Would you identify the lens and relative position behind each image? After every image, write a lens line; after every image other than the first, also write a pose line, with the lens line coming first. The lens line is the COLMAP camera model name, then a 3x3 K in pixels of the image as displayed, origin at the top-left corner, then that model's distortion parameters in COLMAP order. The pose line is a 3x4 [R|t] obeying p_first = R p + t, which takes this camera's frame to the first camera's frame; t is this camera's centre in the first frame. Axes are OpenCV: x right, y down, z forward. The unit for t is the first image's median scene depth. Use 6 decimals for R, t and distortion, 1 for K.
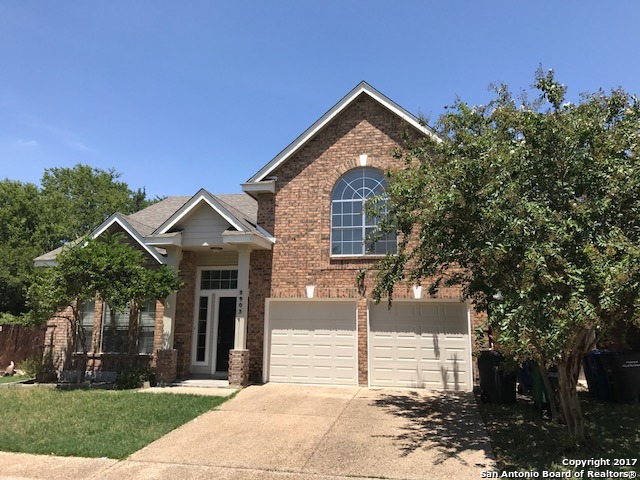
lens RADIAL K [[524.5, 0, 320.0], [0, 524.5, 240.0], [0, 0, 1]] dist [0.009792, -0.018876]
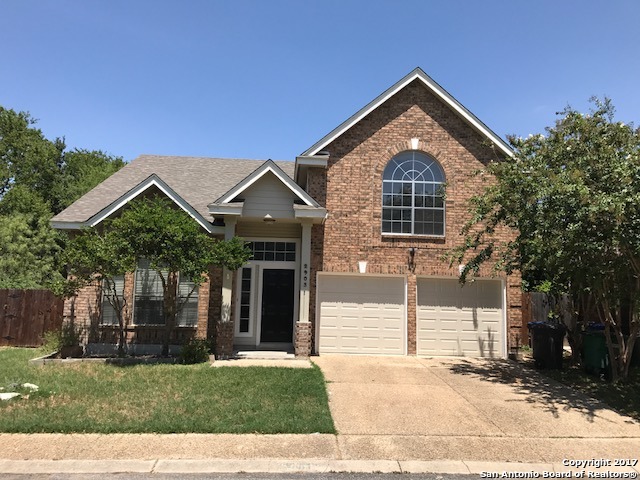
lens RADIAL K [[524.5, 0, 320.0], [0, 524.5, 240.0], [0, 0, 1]] dist [0.009792, -0.018876]
pose [[0.962676, 0.041927, 0.267389, -0.373671], [-0.060003, 0.996406, 0.059791, -0.011755], [-0.263921, -0.073603, 0.961732, 0.023583]]
